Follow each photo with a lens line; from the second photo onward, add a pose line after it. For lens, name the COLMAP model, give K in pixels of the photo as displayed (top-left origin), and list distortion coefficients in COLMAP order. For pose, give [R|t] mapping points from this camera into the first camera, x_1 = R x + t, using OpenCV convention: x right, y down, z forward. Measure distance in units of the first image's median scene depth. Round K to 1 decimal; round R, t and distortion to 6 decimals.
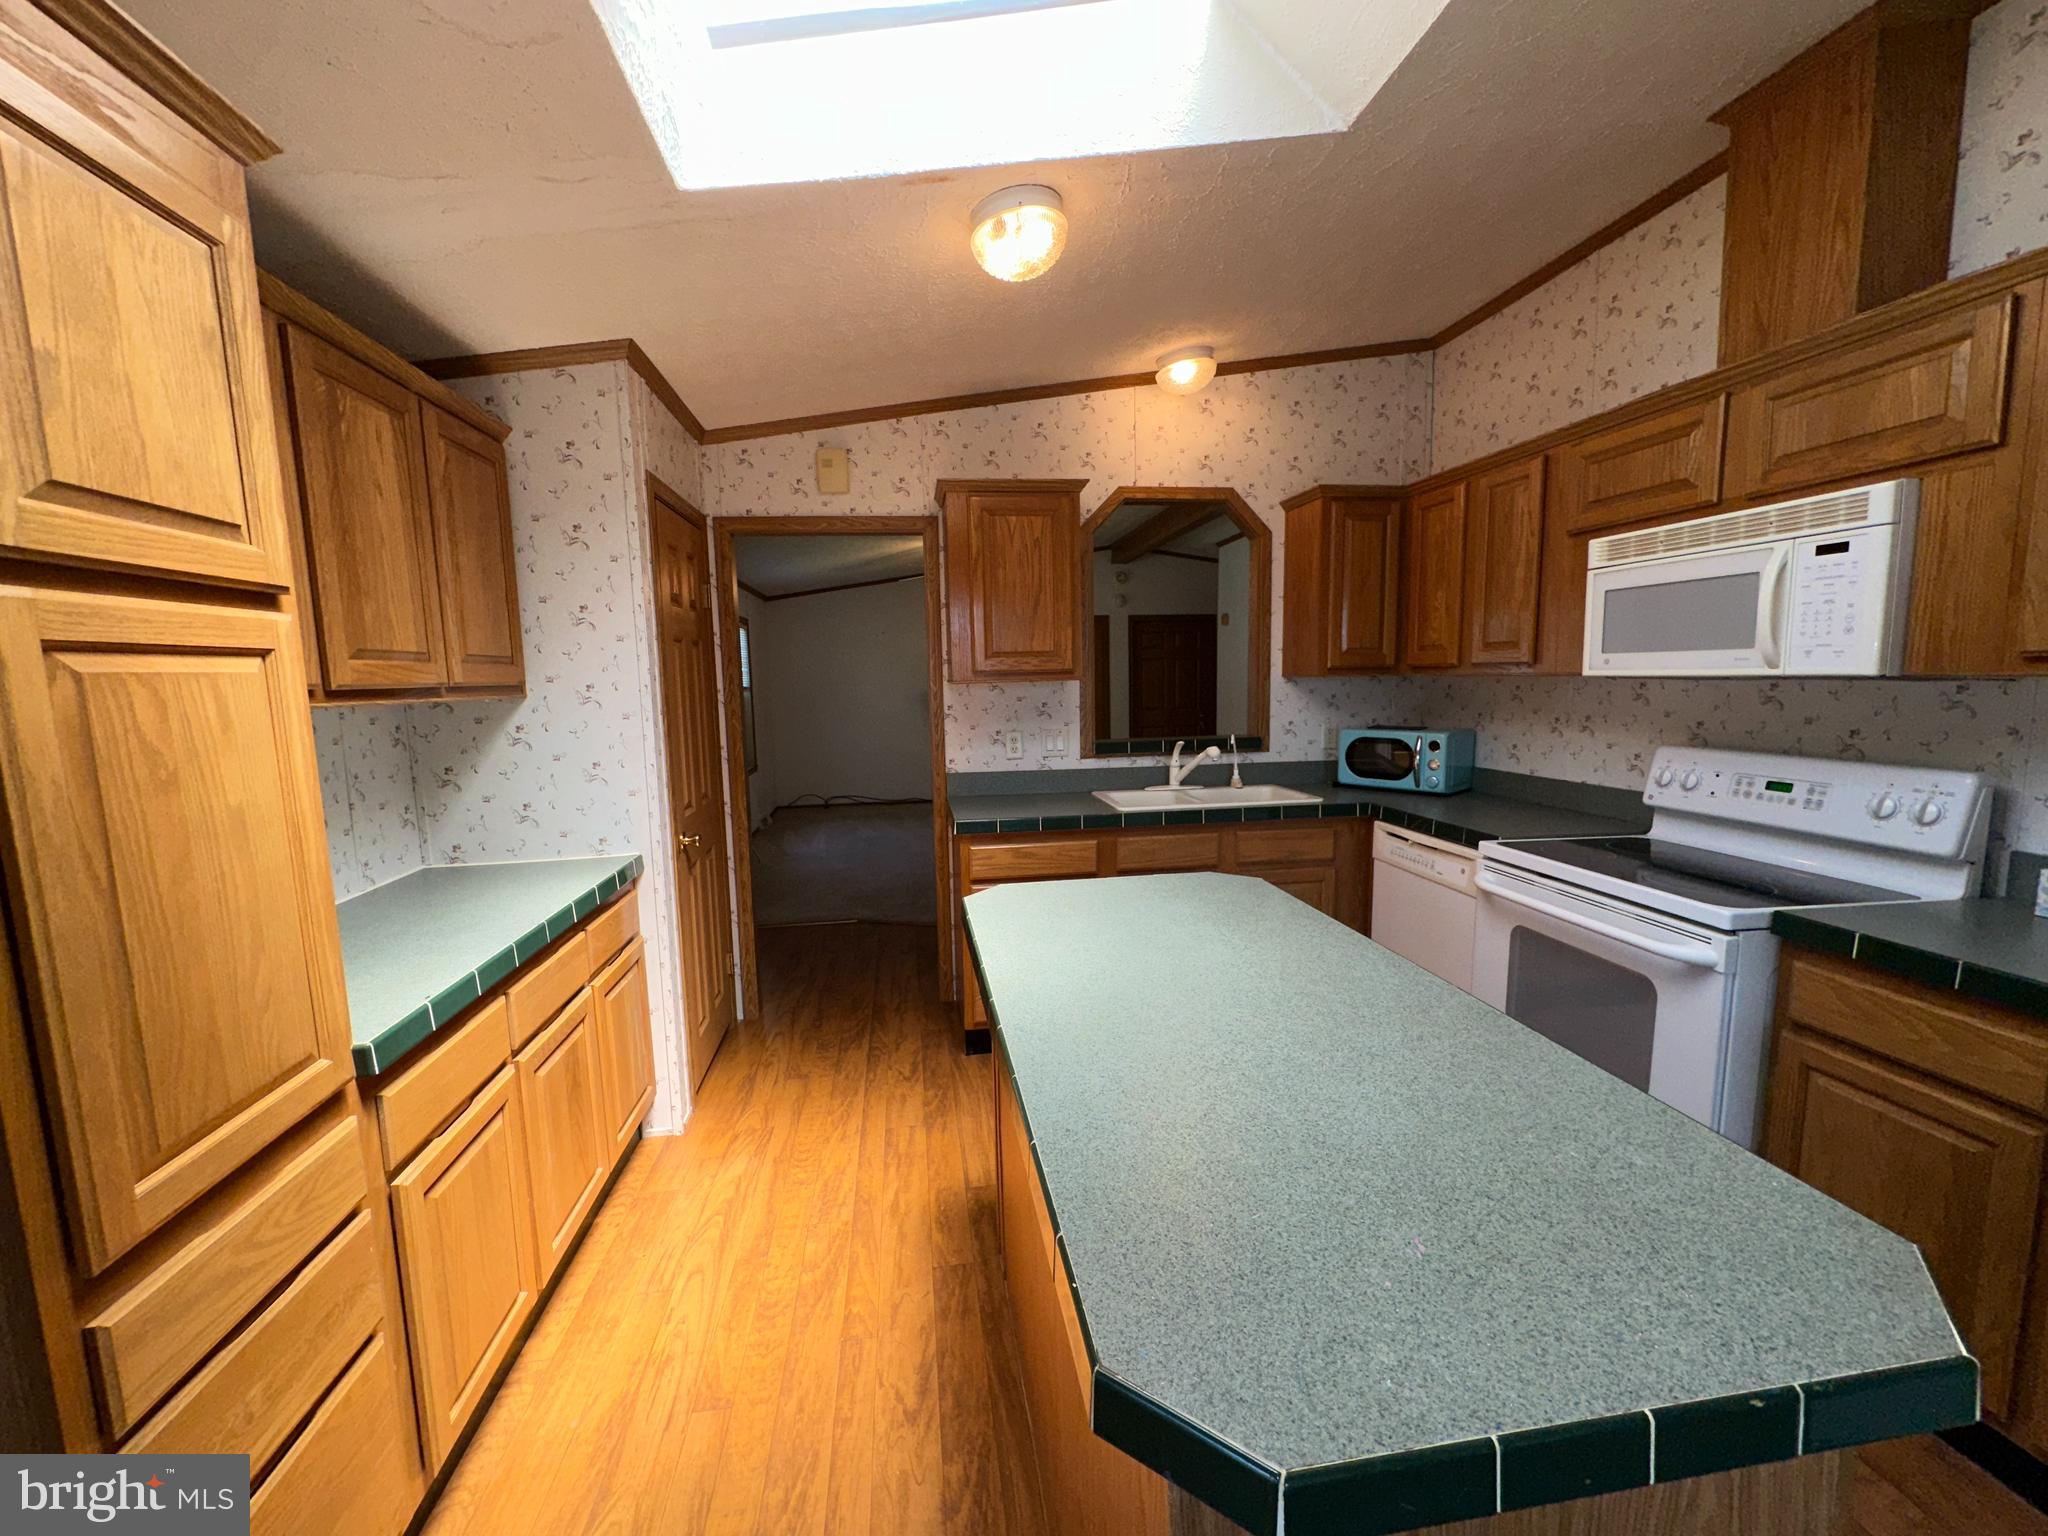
lens RADIAL K [[820.2, 0, 1023.9], [0, 820.2, 770.4], [0, 0, 1]] dist [-0.002297, 0.000158]
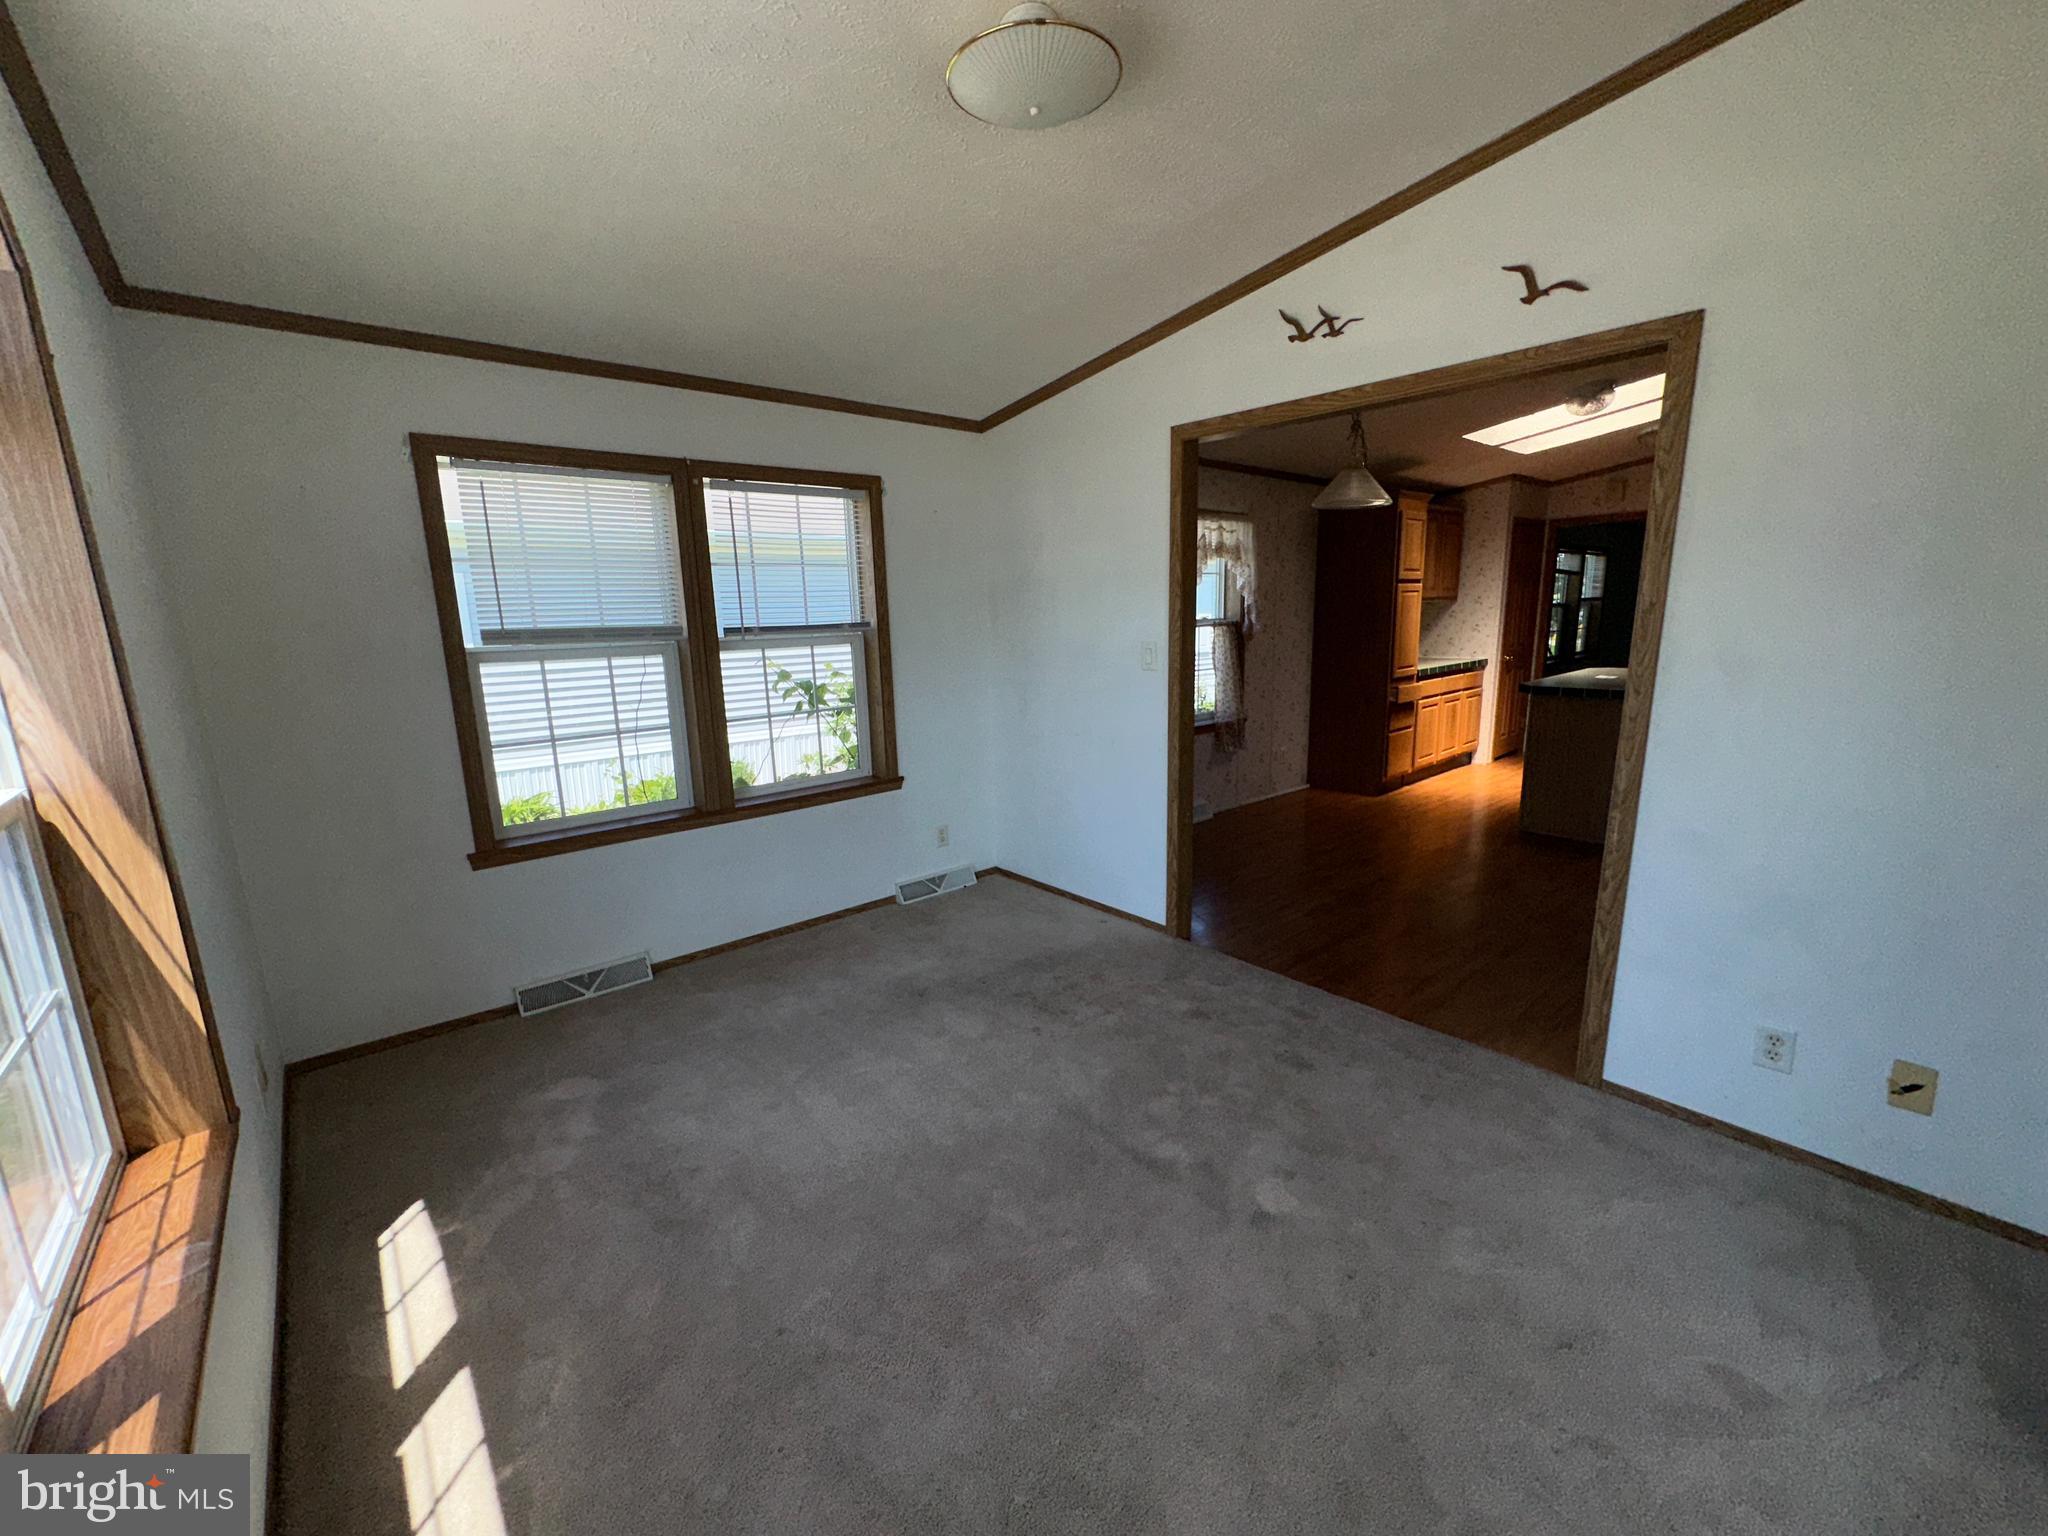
lens RADIAL K [[820.2, 0, 1023.9], [0, 820.2, 770.4], [0, 0, 1]] dist [-0.002297, 0.000158]
pose [[0.537805, 0.175715, -0.824555, 0.862587], [-0.086383, 0.984376, 0.153431, 0.152169], [0.838632, -0.011289, 0.544581, -1.515017]]
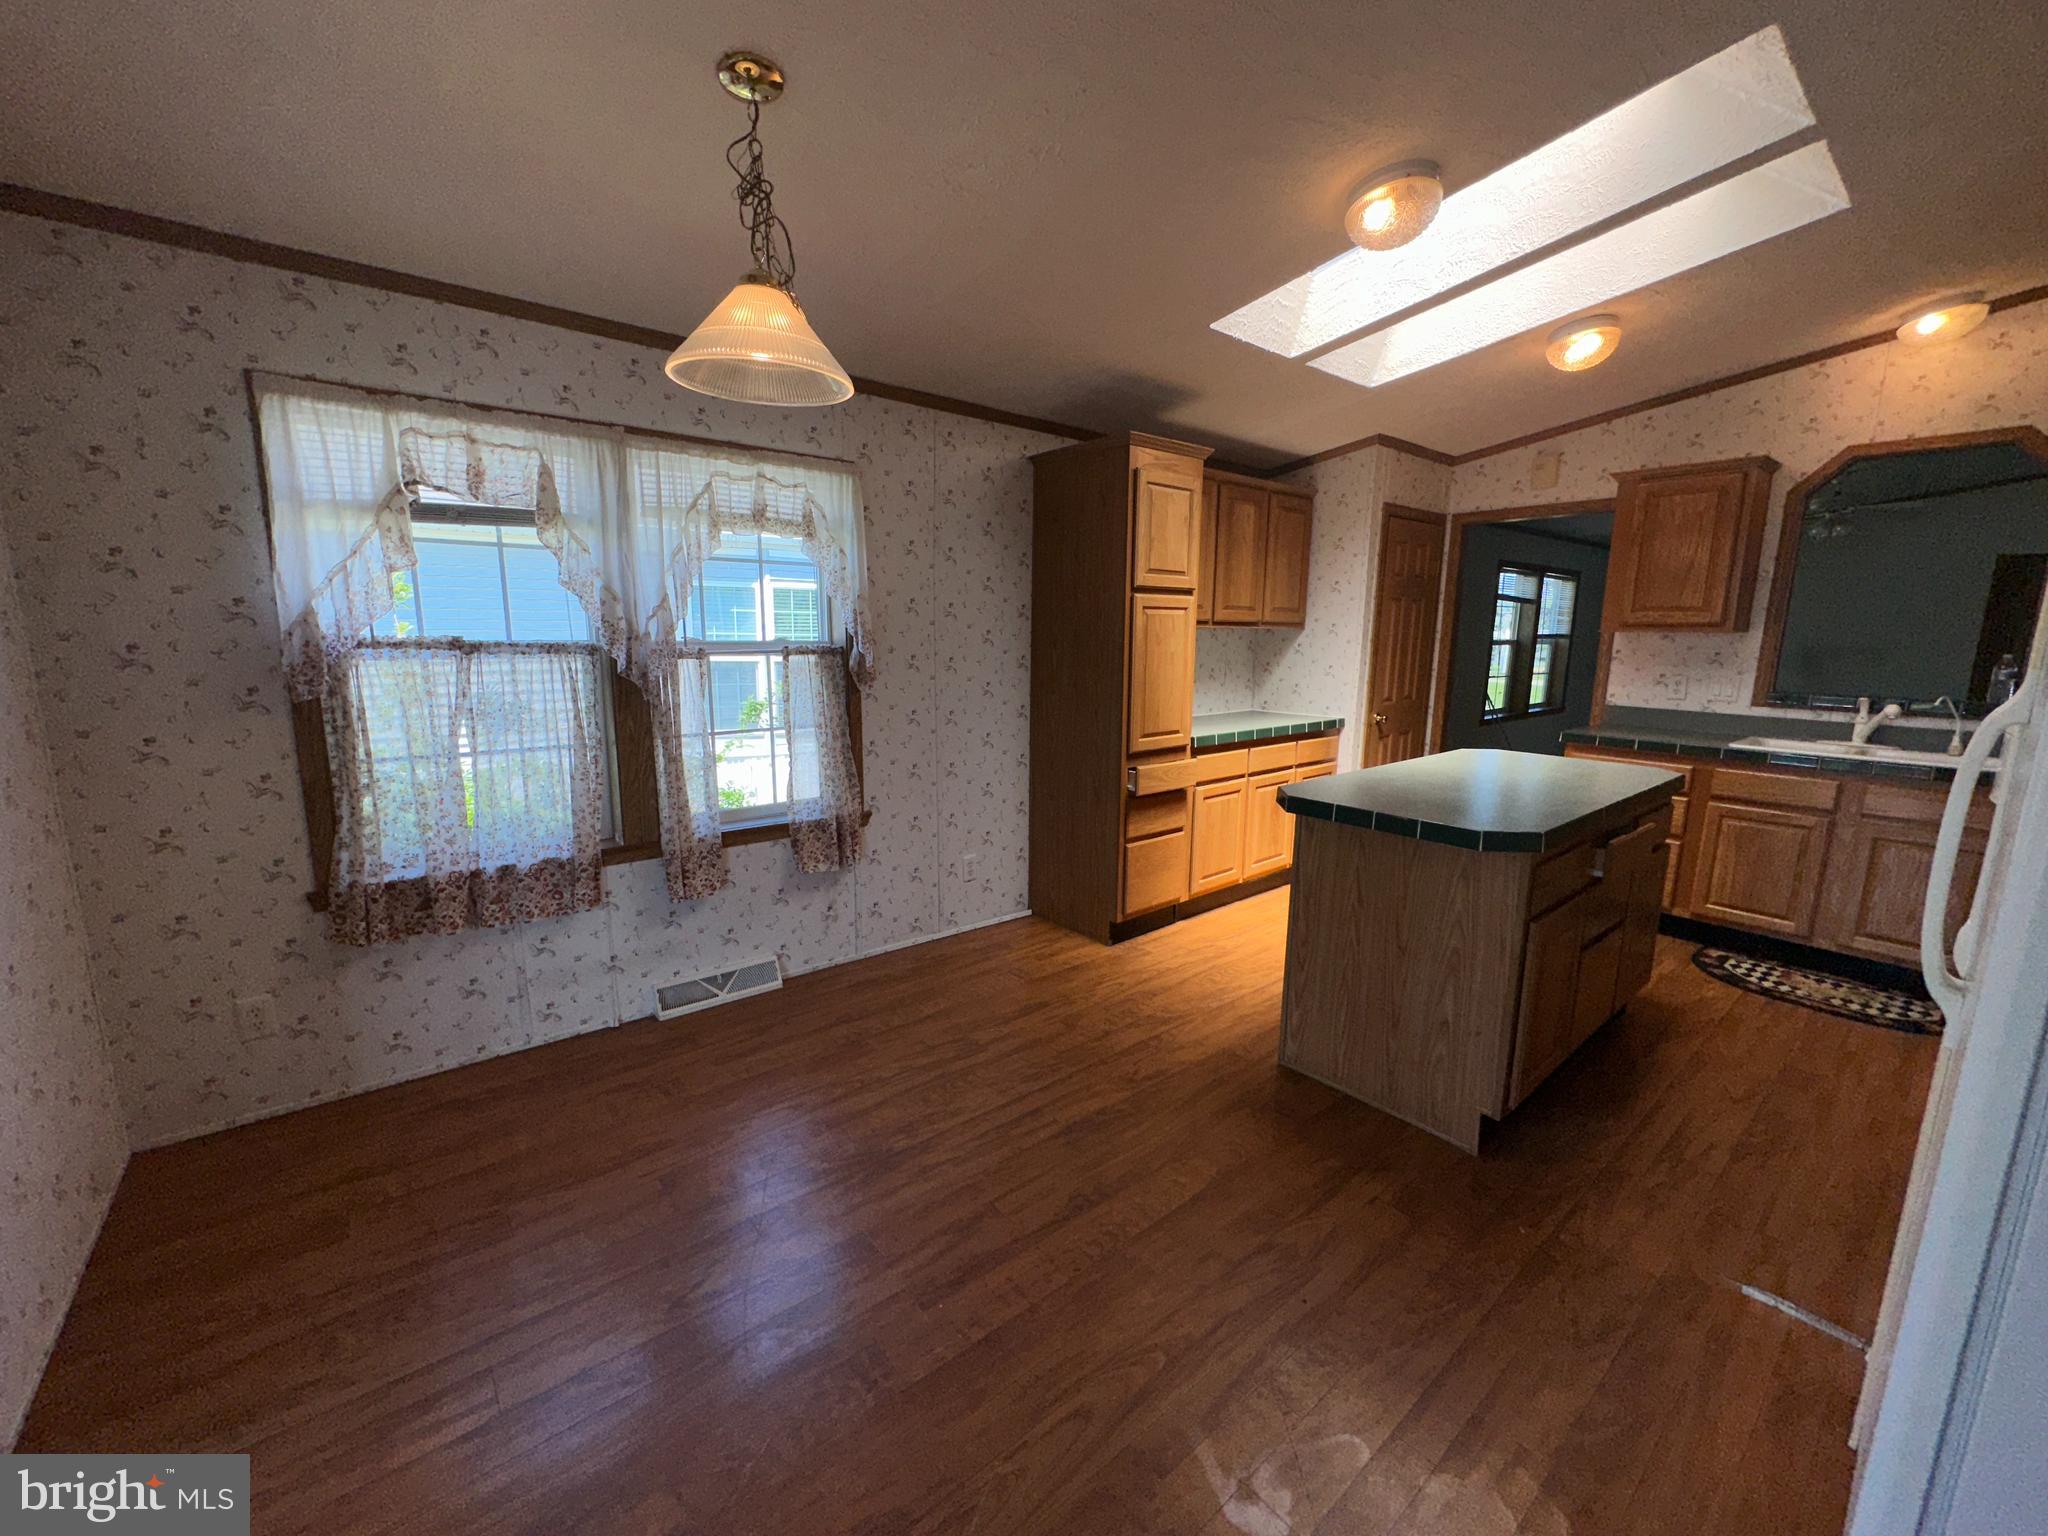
lens RADIAL K [[820.2, 0, 1023.9], [0, 820.2, 770.4], [0, 0, 1]] dist [-0.002297, 0.000158]
pose [[0.516675, 0.176346, -0.837824, 0.590059], [-0.121404, 0.983761, 0.132195, 0.051433], [0.847531, 0.033413, 0.529693, -0.469980]]
